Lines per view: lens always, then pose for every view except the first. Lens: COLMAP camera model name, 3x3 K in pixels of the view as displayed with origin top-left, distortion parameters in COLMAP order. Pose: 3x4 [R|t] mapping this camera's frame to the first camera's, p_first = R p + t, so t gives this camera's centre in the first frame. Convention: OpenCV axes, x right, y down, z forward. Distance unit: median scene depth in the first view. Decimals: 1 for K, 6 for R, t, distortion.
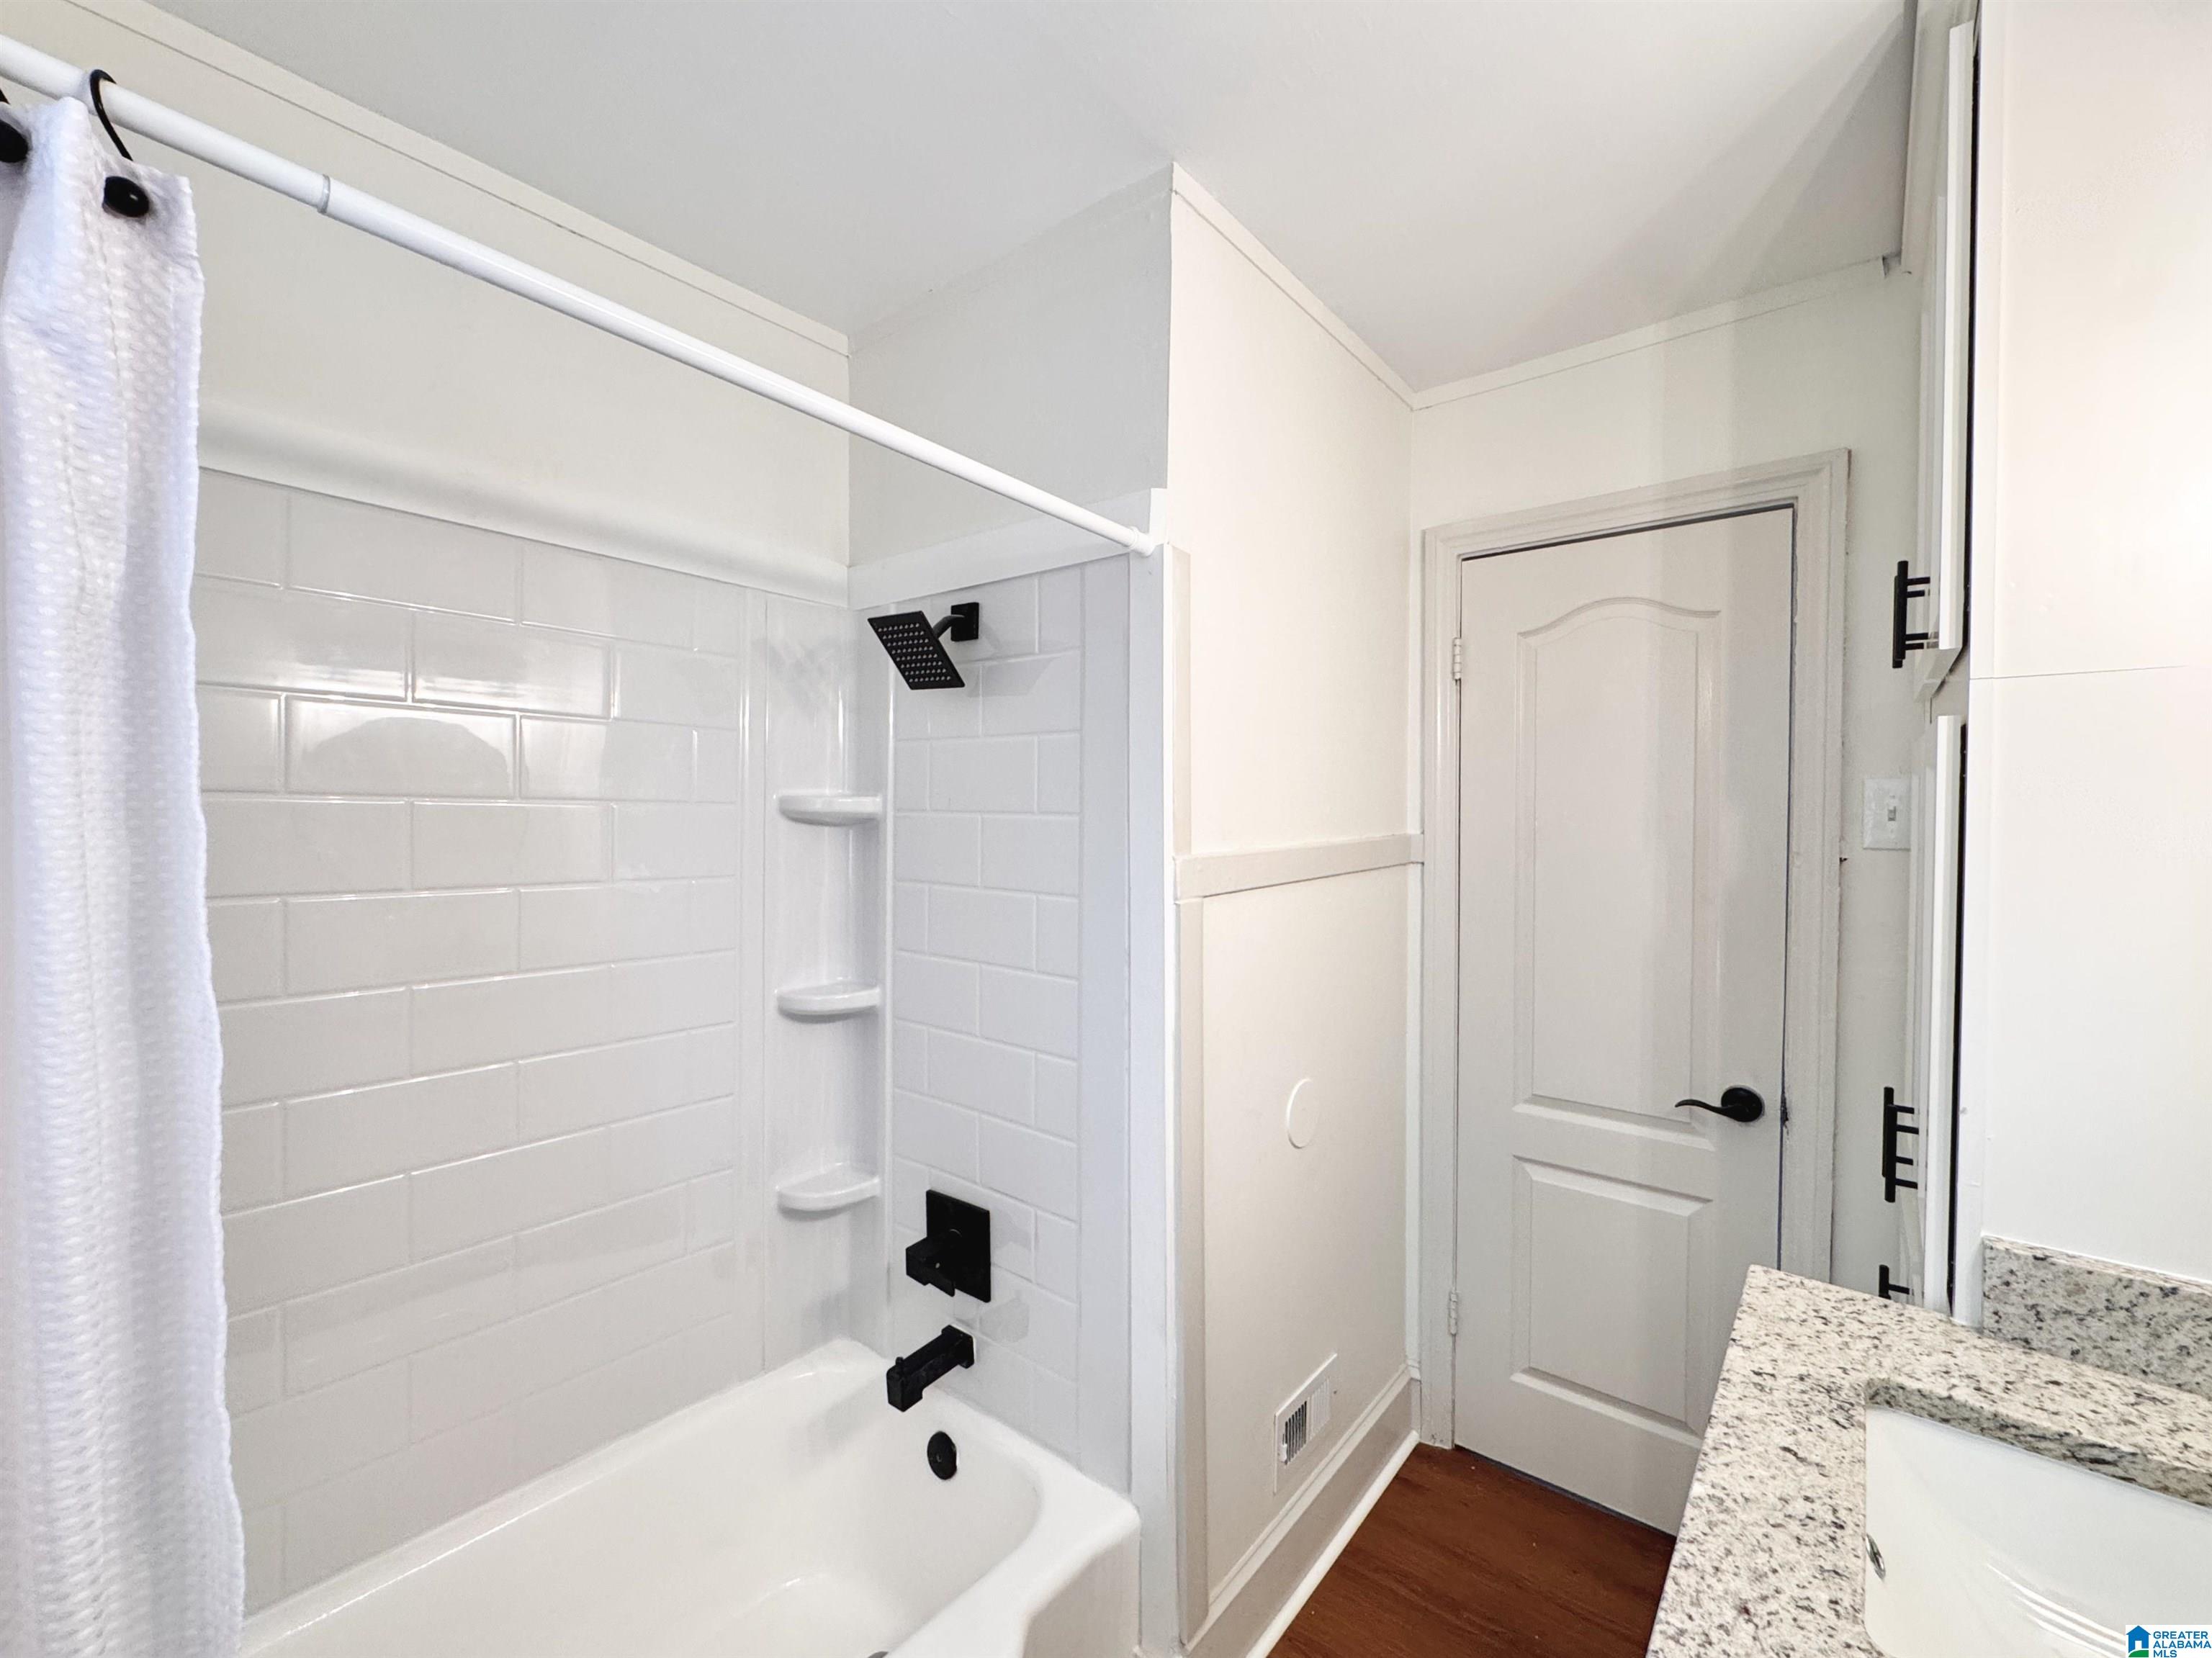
lens RADIAL K [[901.2, 0, 1118.1], [0, 901.2, 821.6], [0, 0, 1]] dist [-0.004418, -0.001178]
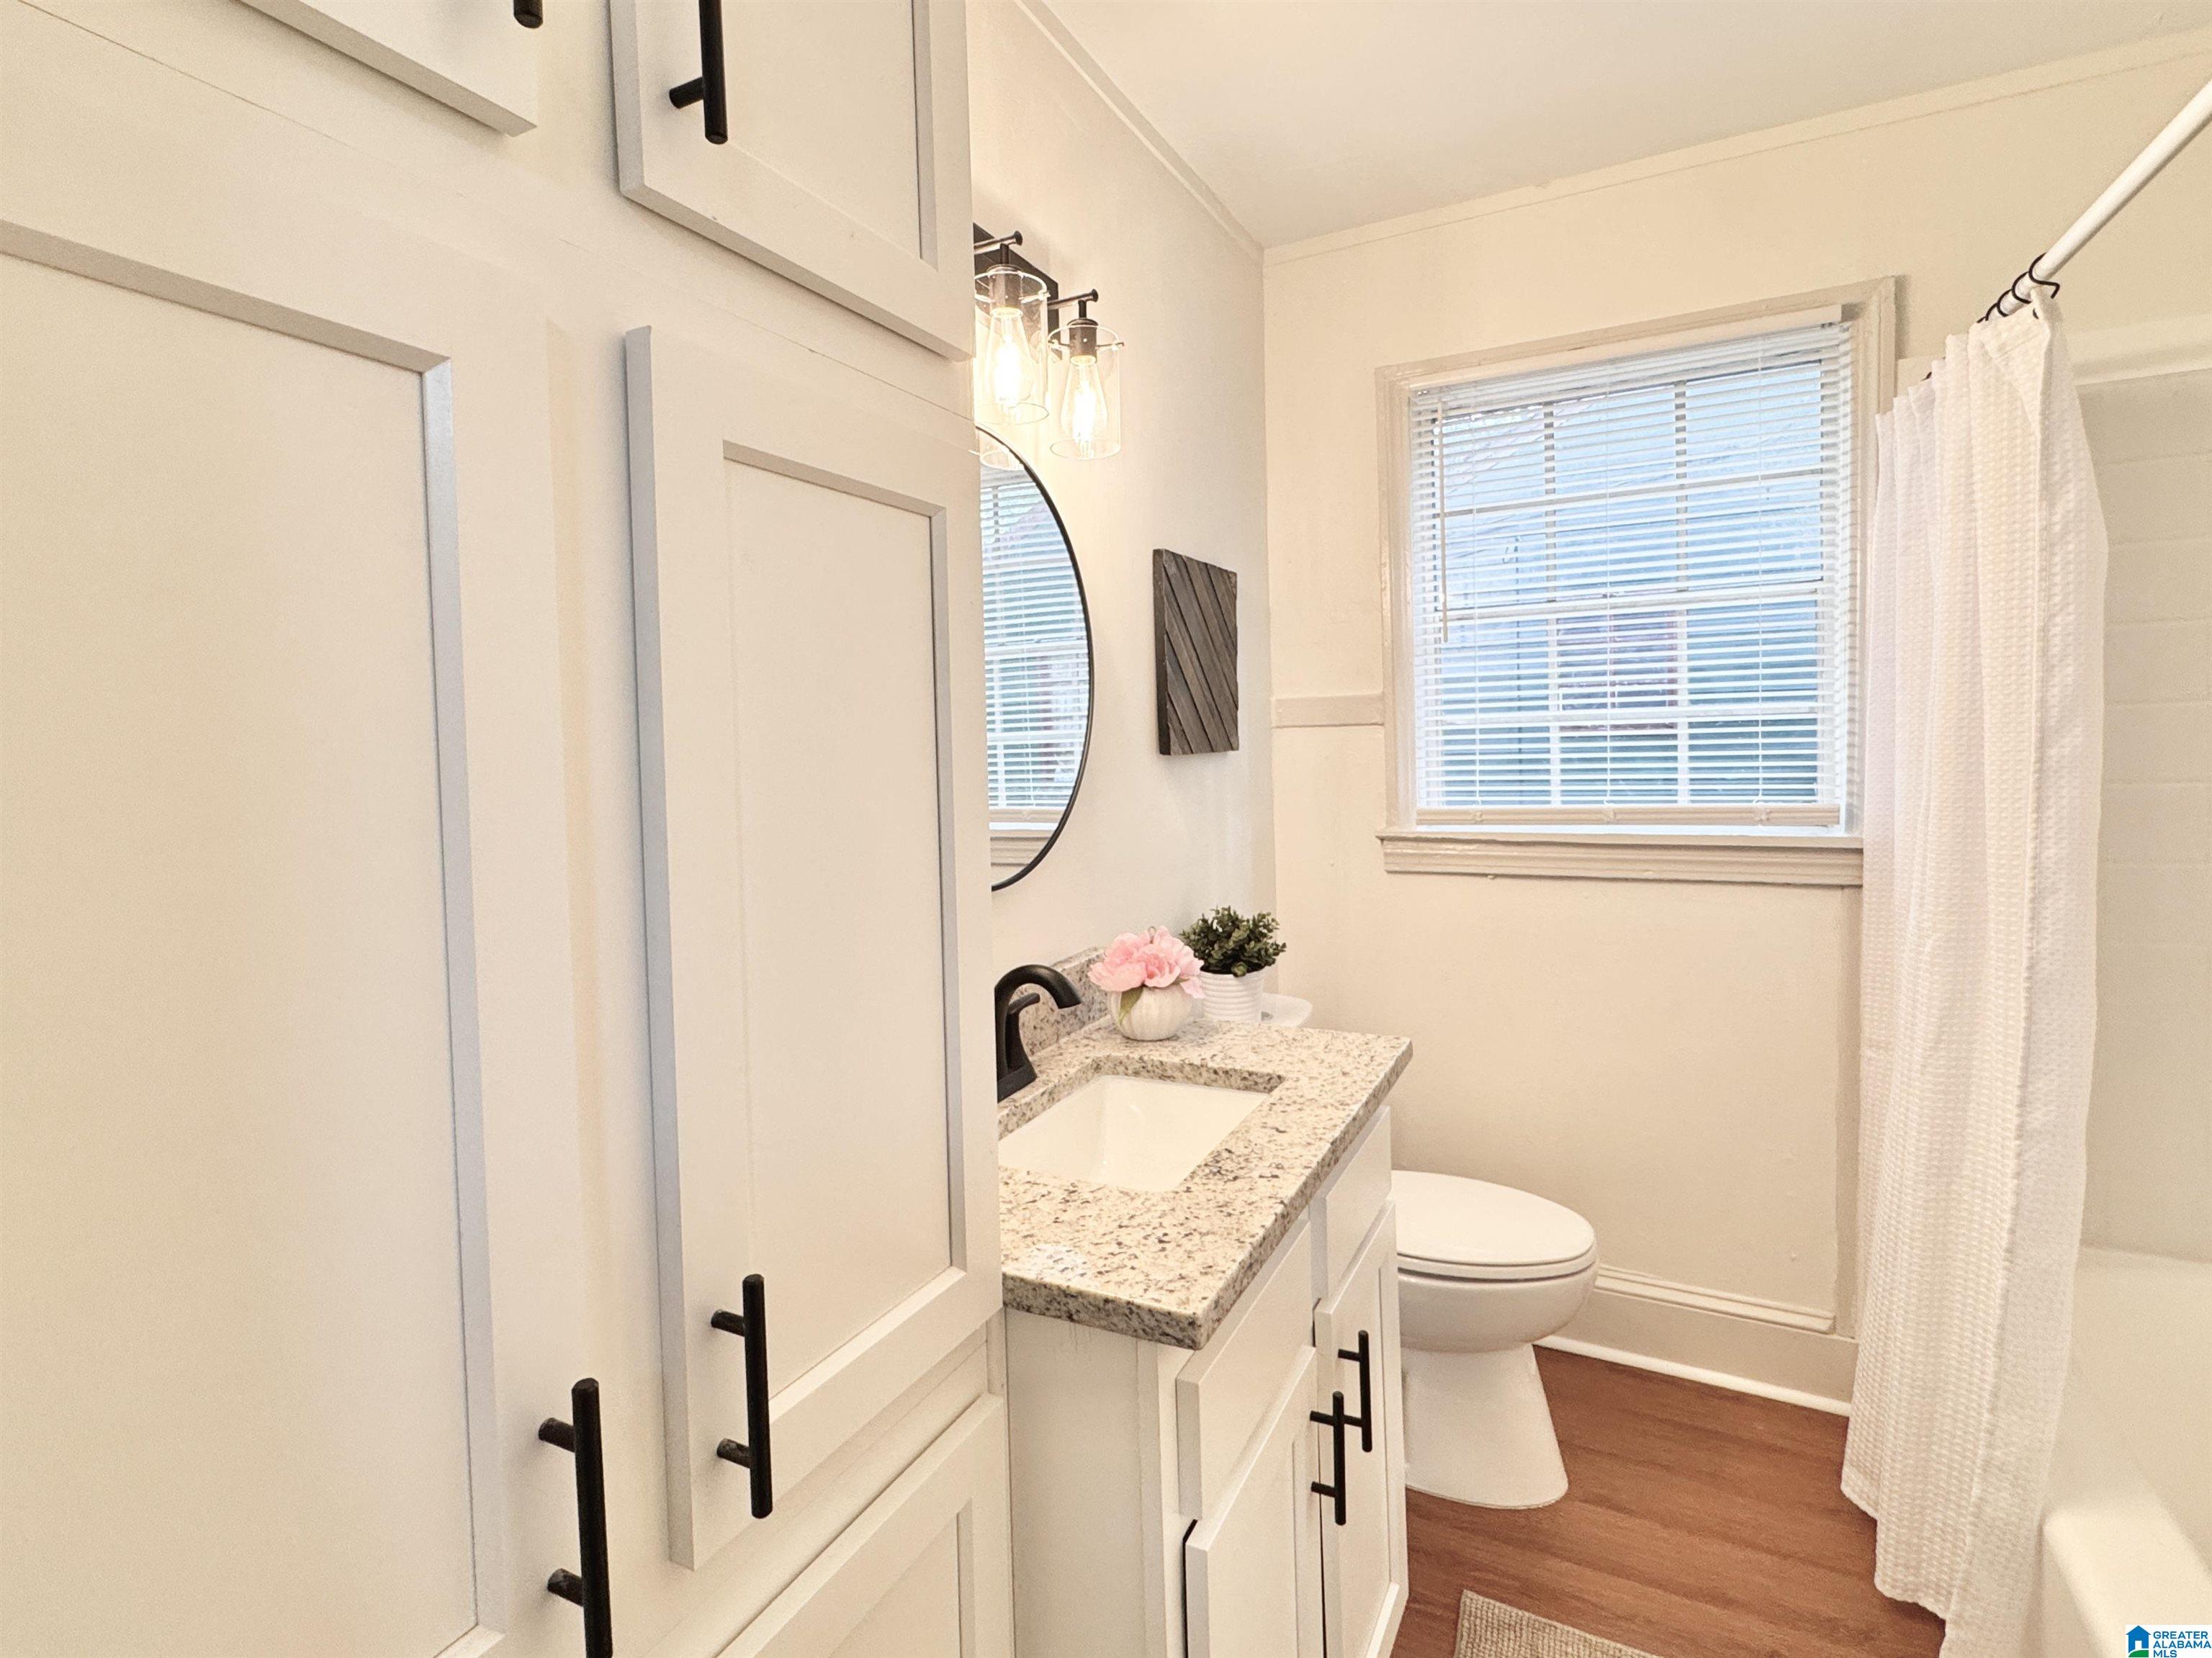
lens RADIAL K [[1047.8, 0, 1133.5], [0, 1047.8, 781.4], [0, 0, 1]] dist [-0.006247, 0.000897]
pose [[-0.972365, 0.042534, -0.229558, 1.102363], [0.031683, 0.998209, 0.050751, 0.111018], [0.231306, 0.042076, -0.971971, 2.054072]]
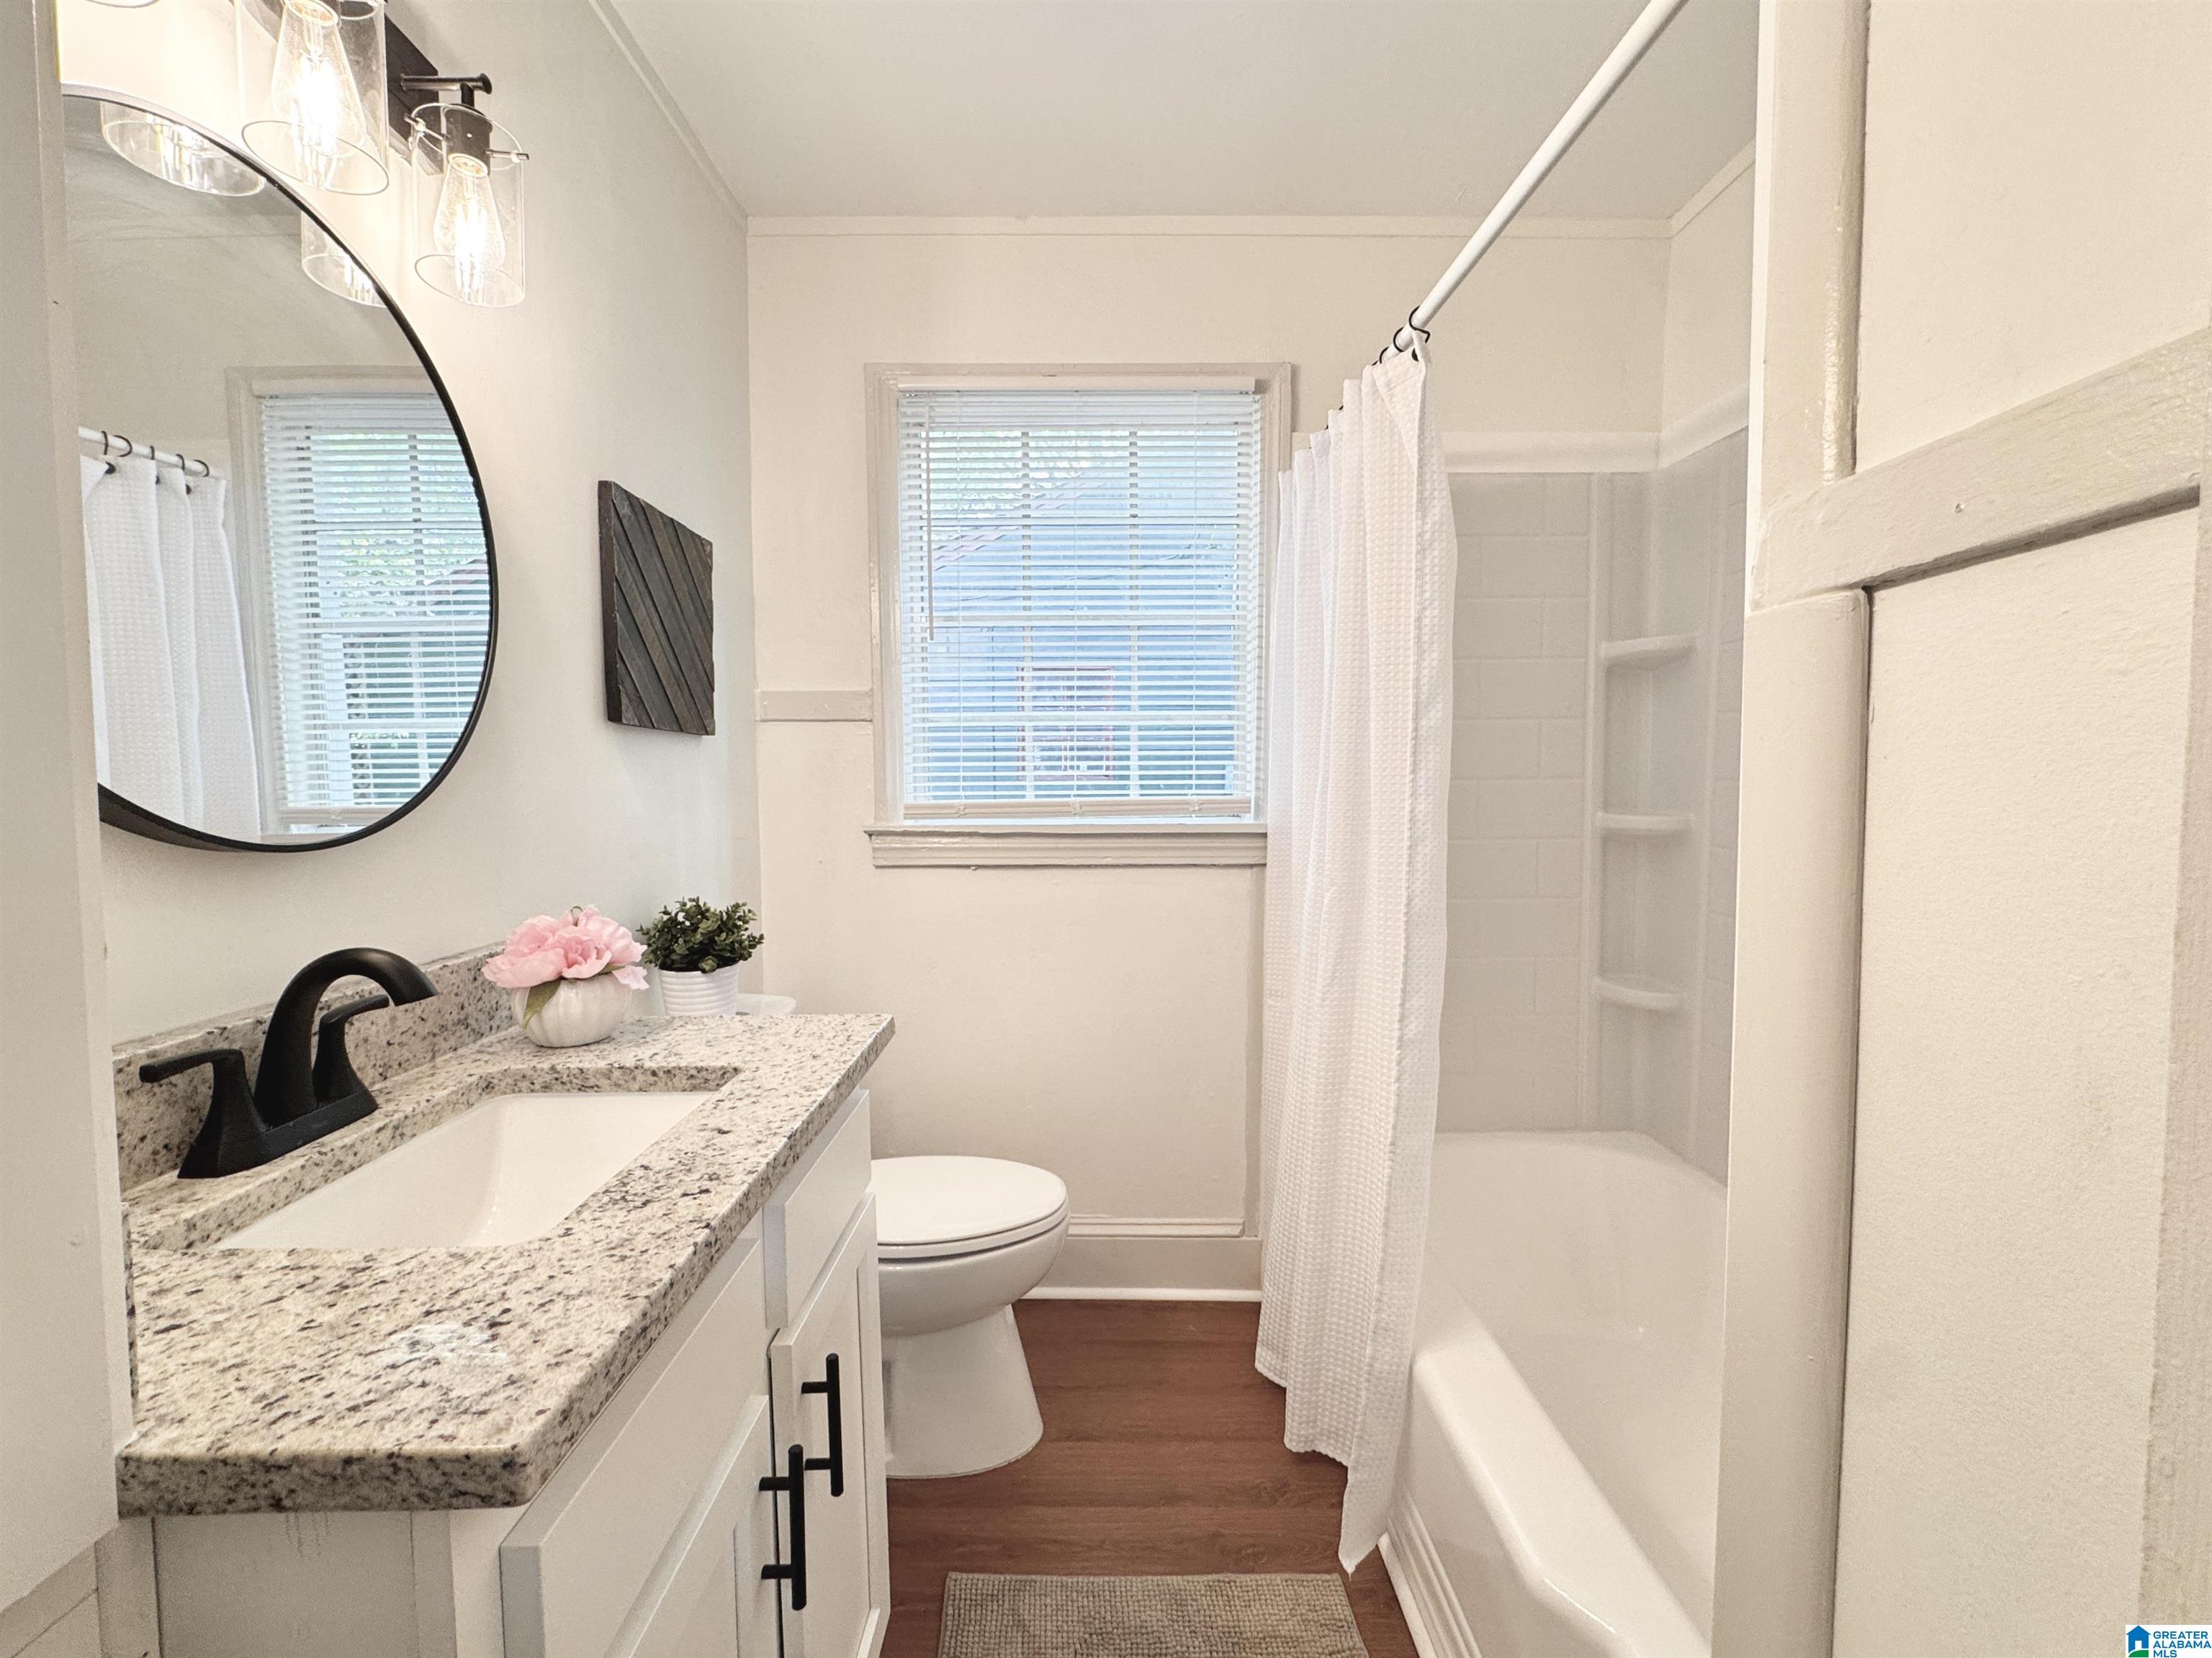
lens RADIAL K [[901.2, 0, 1090.6], [0, 901.2, 835.5], [0, 0, 1]] dist [-0.004418, -0.001178]
pose [[-0.768384, 0.045273, -0.638386, 0.921079], [0.003030, 0.997741, 0.067110, 0.266114], [0.639982, 0.049632, -0.766786, 1.748478]]
